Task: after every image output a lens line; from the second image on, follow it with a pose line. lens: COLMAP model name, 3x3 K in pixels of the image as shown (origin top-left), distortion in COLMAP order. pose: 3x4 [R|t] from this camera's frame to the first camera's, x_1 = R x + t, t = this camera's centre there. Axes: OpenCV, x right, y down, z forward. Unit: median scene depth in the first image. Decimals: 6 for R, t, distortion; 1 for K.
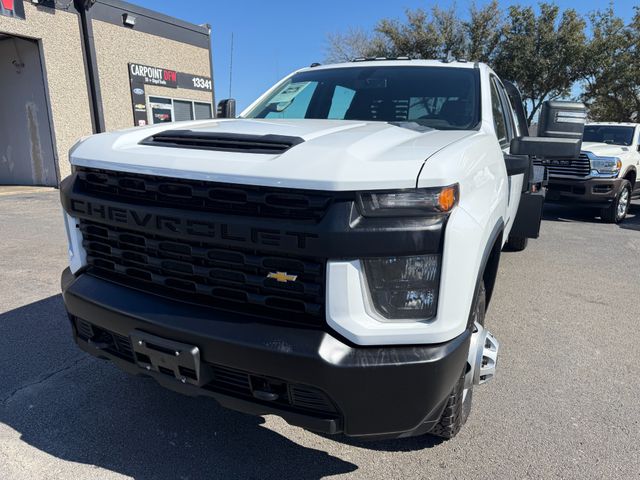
lens RADIAL K [[465.7, 0, 320.0], [0, 465.7, 240.0], [0, 0, 1]] dist [0.005835, -0.007370]
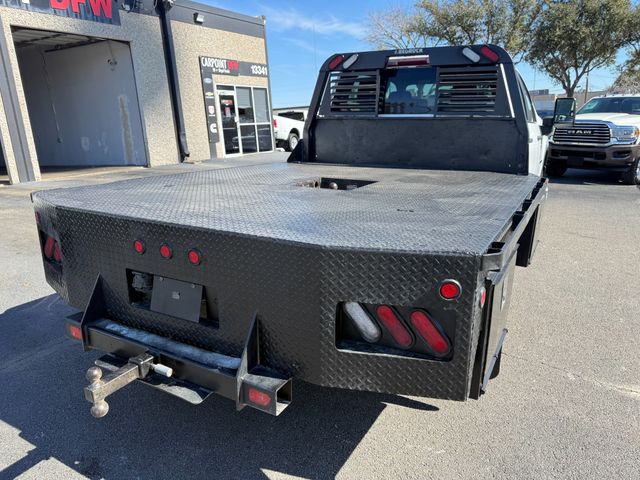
lens RADIAL K [[465.7, 0, 320.0], [0, 465.7, 240.0], [0, 0, 1]] dist [0.005835, -0.007370]
pose [[0.996344, -0.012014, -0.084587, -0.020747], [0.016109, 0.998723, 0.047894, 0.020444], [0.083903, -0.049081, 0.995264, -0.128210]]
